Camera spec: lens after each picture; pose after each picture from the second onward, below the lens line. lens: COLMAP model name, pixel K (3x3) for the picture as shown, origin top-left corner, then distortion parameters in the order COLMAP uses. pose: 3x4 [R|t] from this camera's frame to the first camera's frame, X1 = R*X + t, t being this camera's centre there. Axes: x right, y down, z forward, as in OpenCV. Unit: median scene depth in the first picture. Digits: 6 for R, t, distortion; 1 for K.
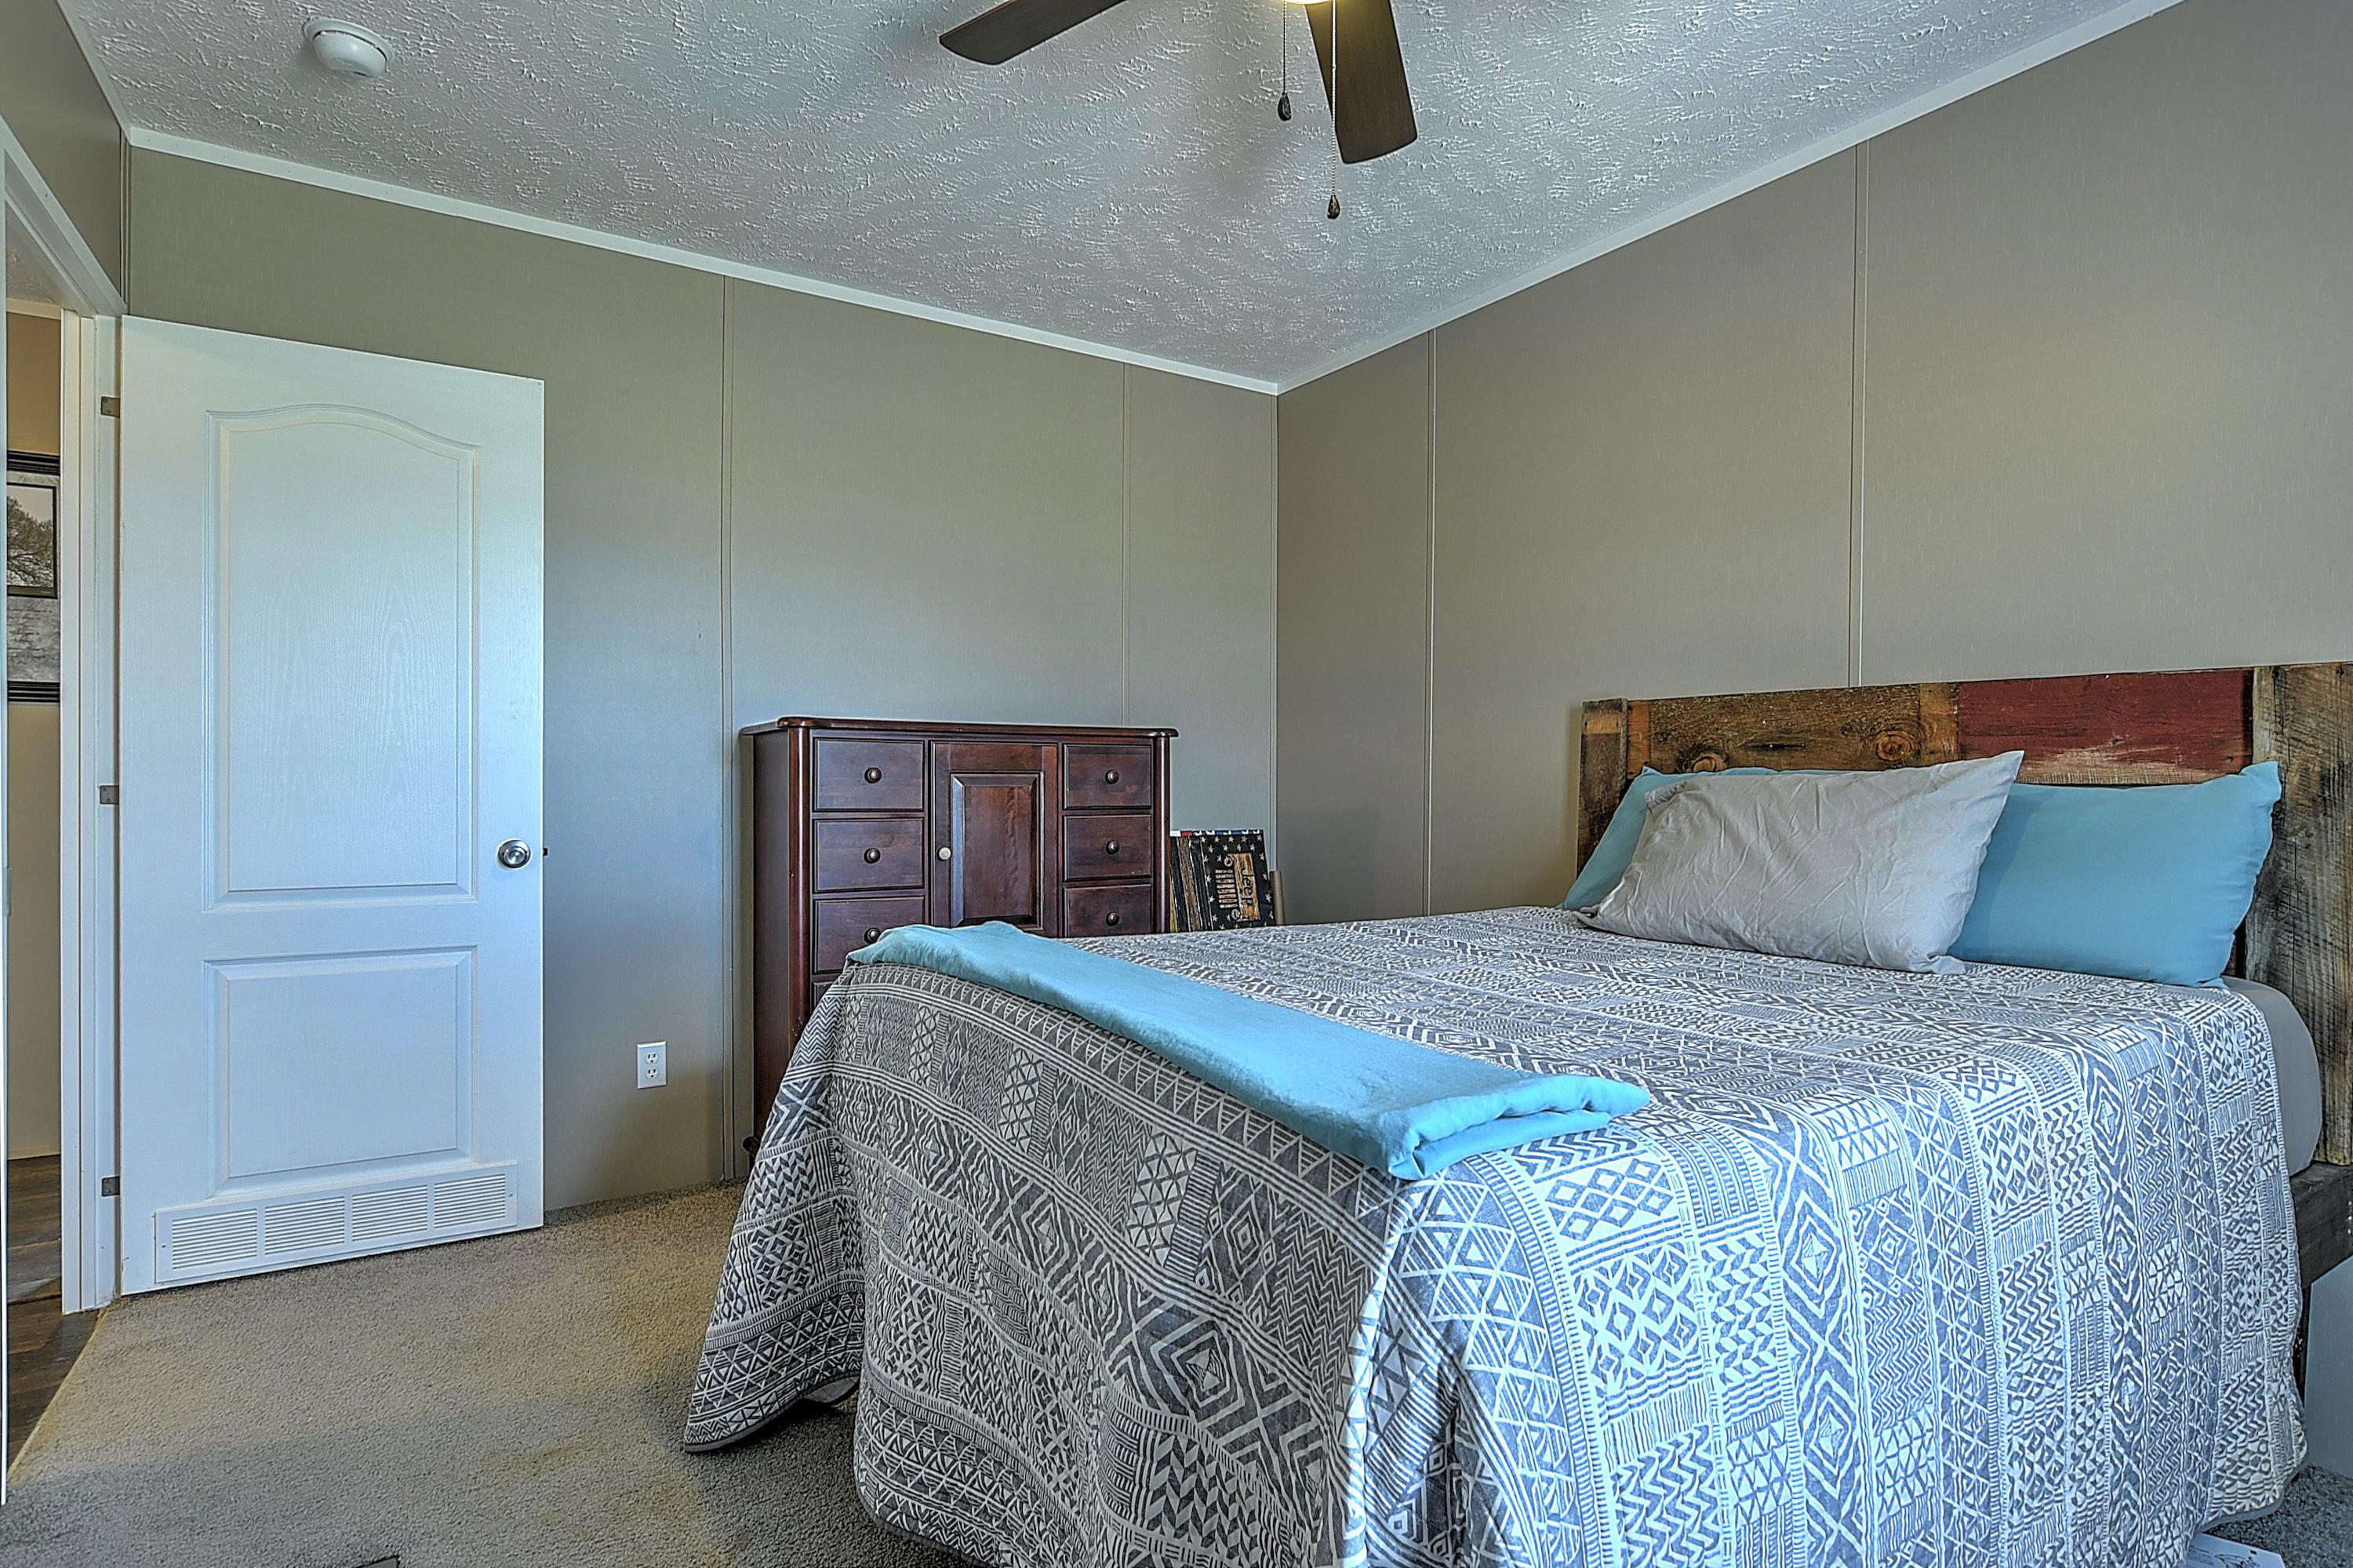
lens RADIAL K [[1210.0, 0, 1180.5], [0, 1210.0, 780.9], [0, 0, 1]] dist [0.002737, -0.000079]
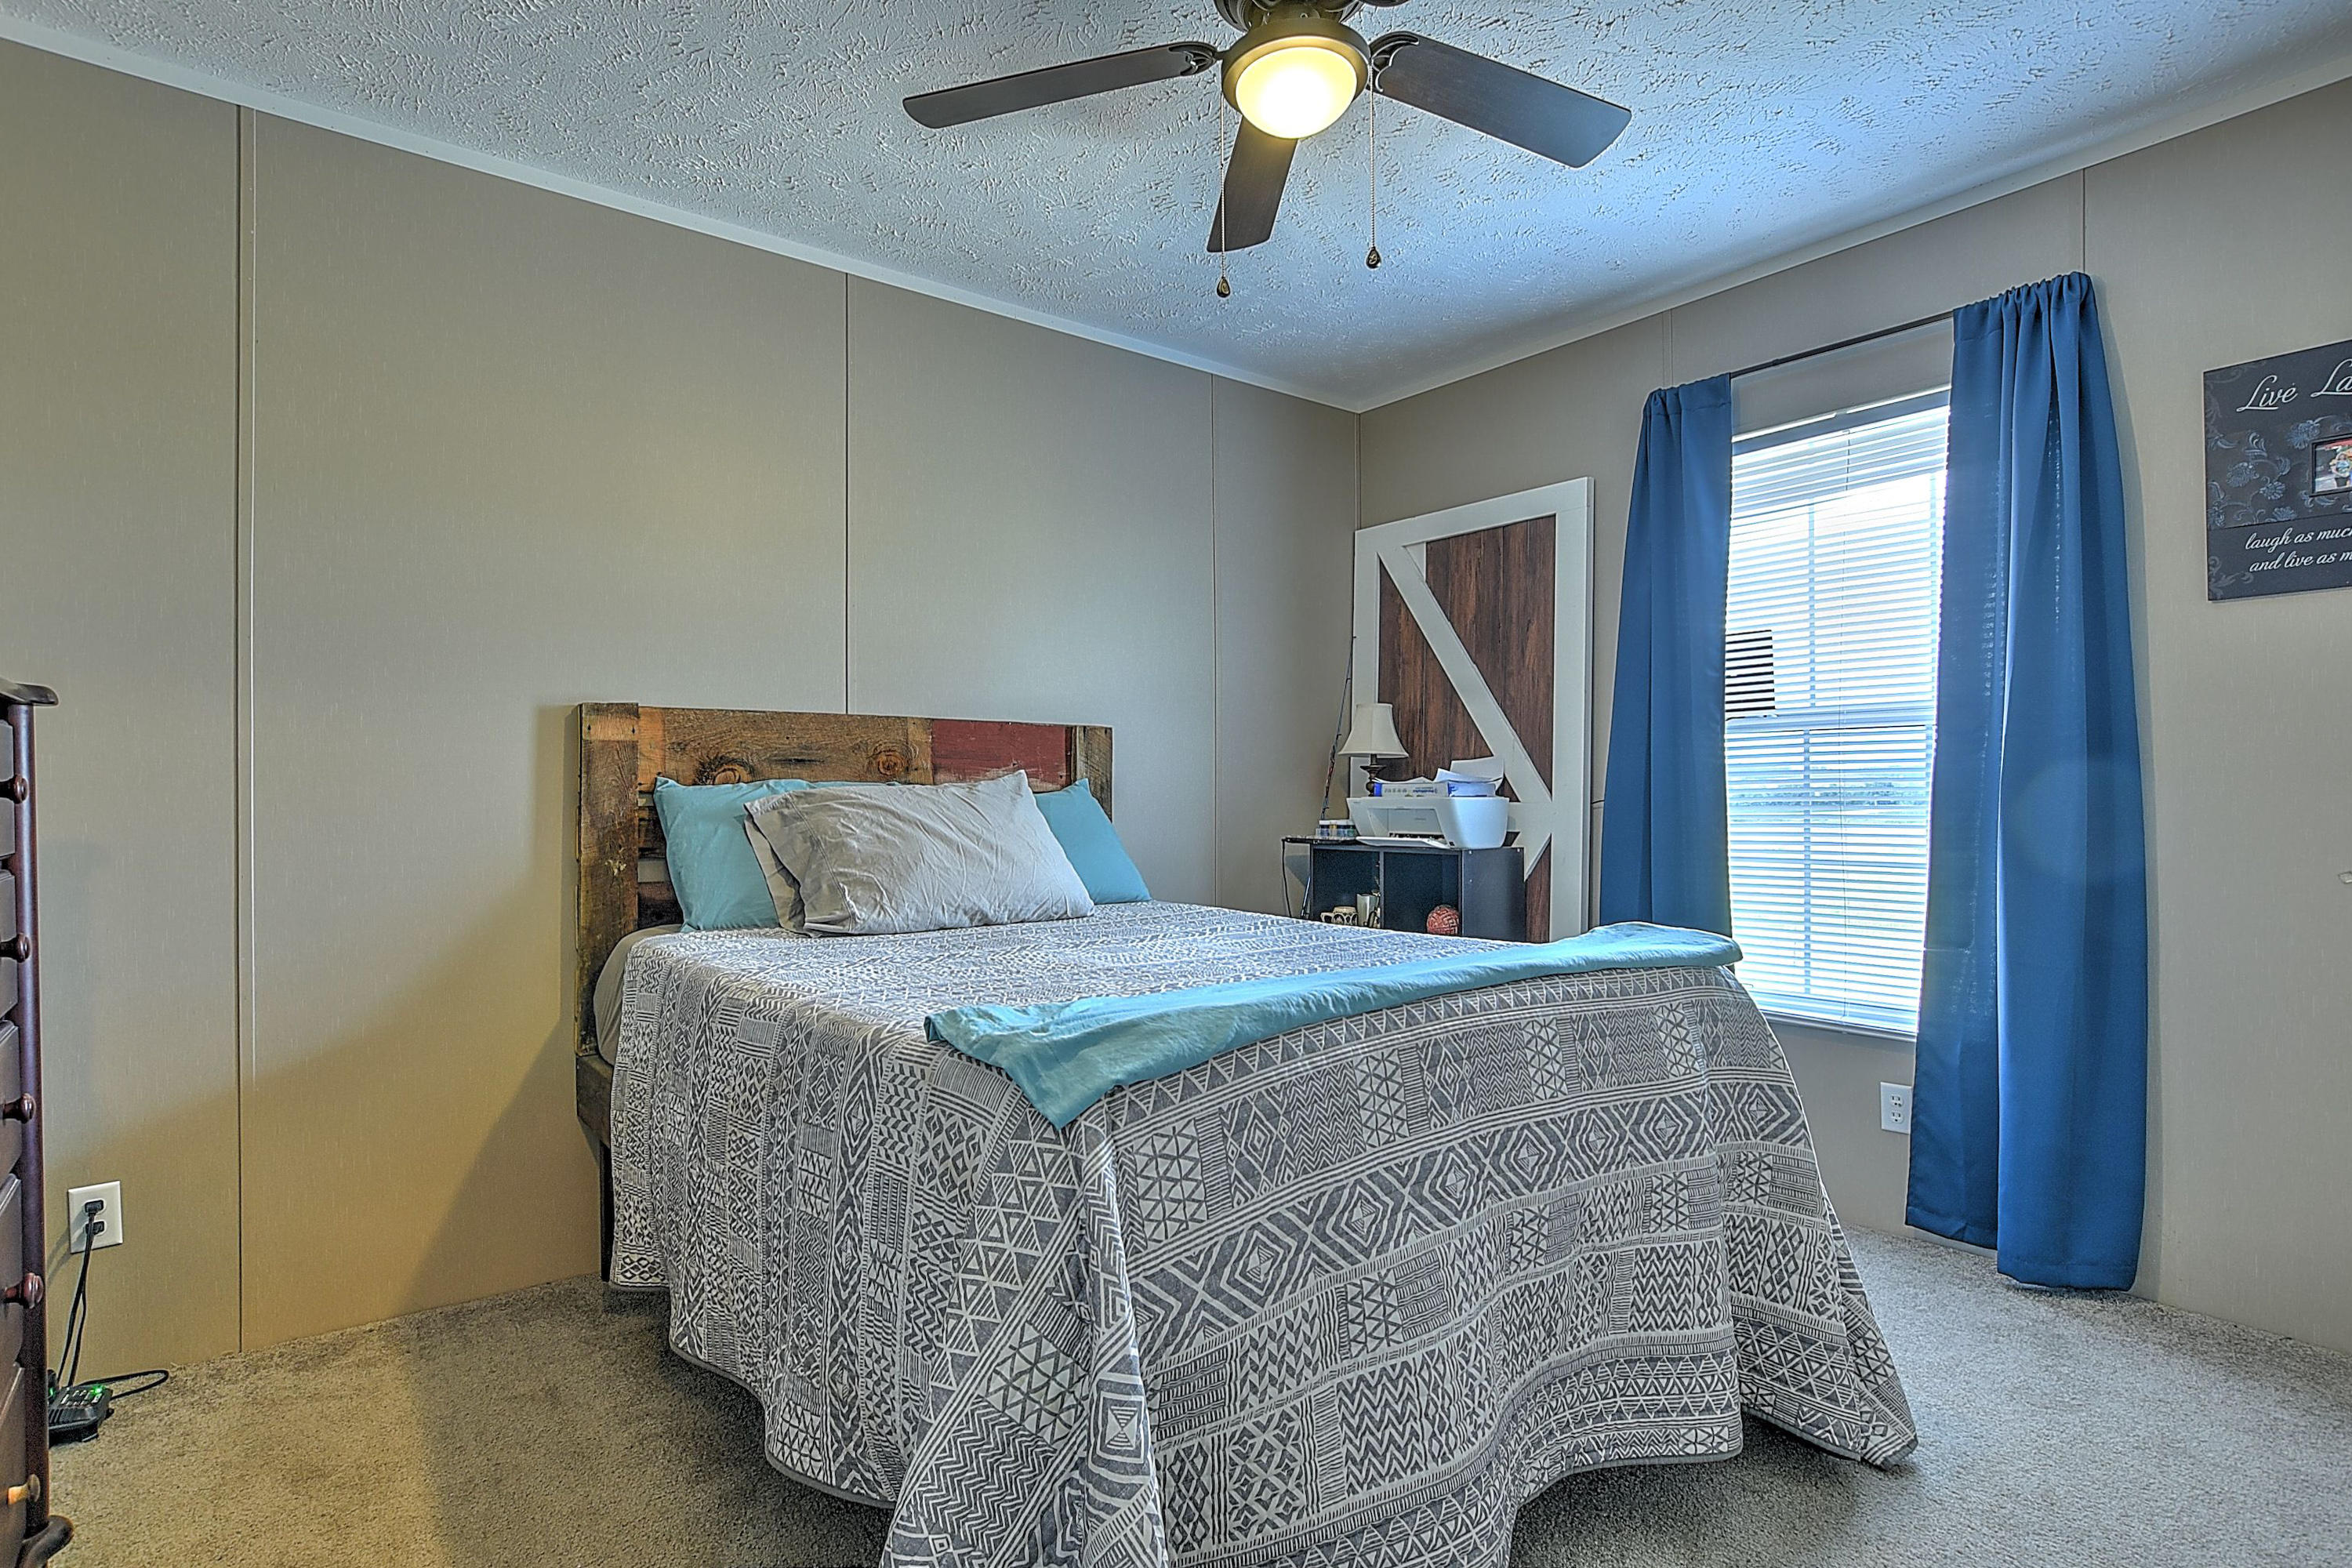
lens RADIAL K [[1209.4, 0, 1176.8], [0, 1209.4, 788.8], [0, 0, 1]] dist [0.002737, -0.000079]
pose [[-0.088746, -0.004816, 0.996043, -0.697072], [0.004907, 0.999974, 0.005272, -0.007099], [-0.996042, 0.005356, -0.088720, 0.789771]]
